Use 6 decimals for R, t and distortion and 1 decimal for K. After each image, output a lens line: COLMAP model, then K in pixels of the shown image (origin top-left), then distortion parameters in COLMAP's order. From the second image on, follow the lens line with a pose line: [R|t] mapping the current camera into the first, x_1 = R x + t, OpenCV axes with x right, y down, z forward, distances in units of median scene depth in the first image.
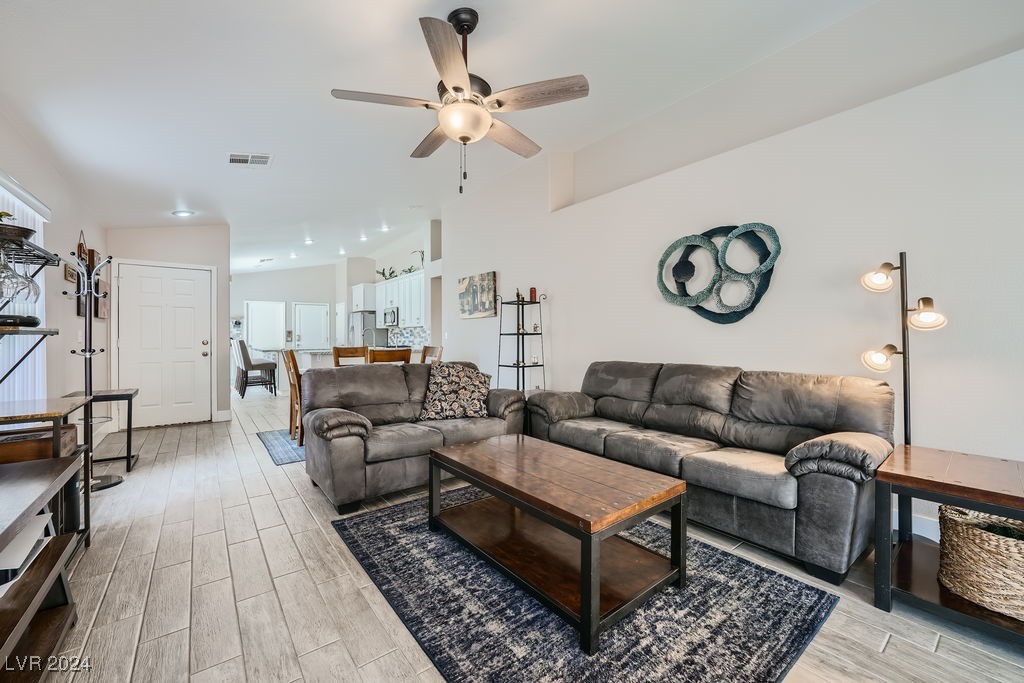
lens RADIAL K [[406.4, 0, 512.8], [0, 406.4, 336.3], [0, 0, 1]] dist [-0.011703, 0.004606]
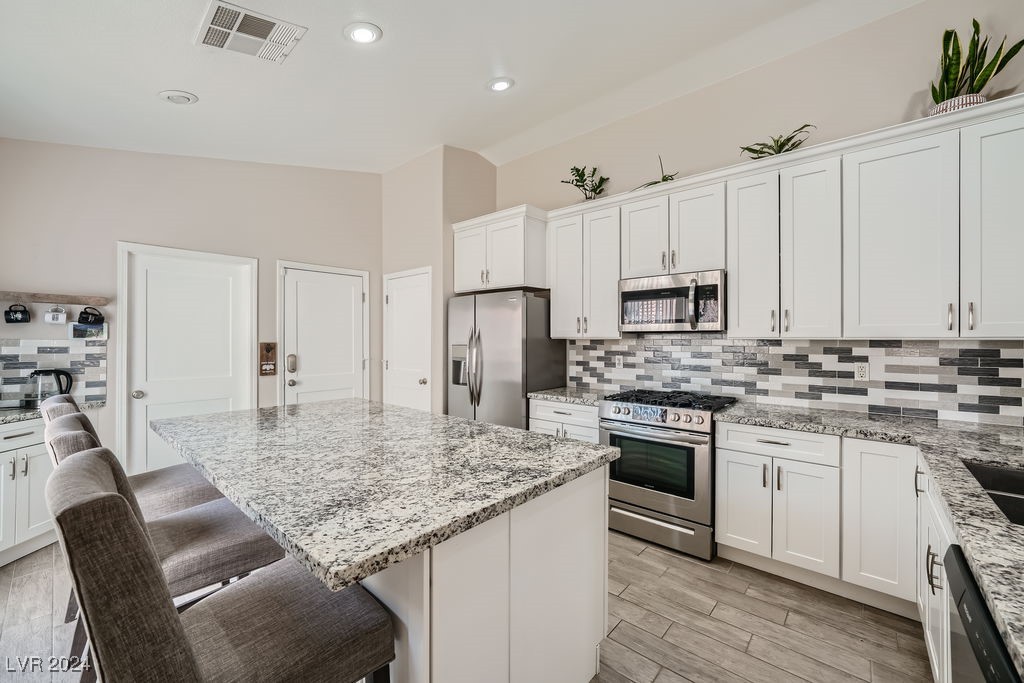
lens RADIAL K [[406.4, 0, 517.6], [0, 406.4, 343.4], [0, 0, 1]] dist [-0.011703, 0.004606]
pose [[0.979512, -0.000074, 0.201386, -1.340402], [-0.002491, 0.999919, 0.012487, -0.059744], [-0.201371, -0.012733, 0.979432, 2.015038]]
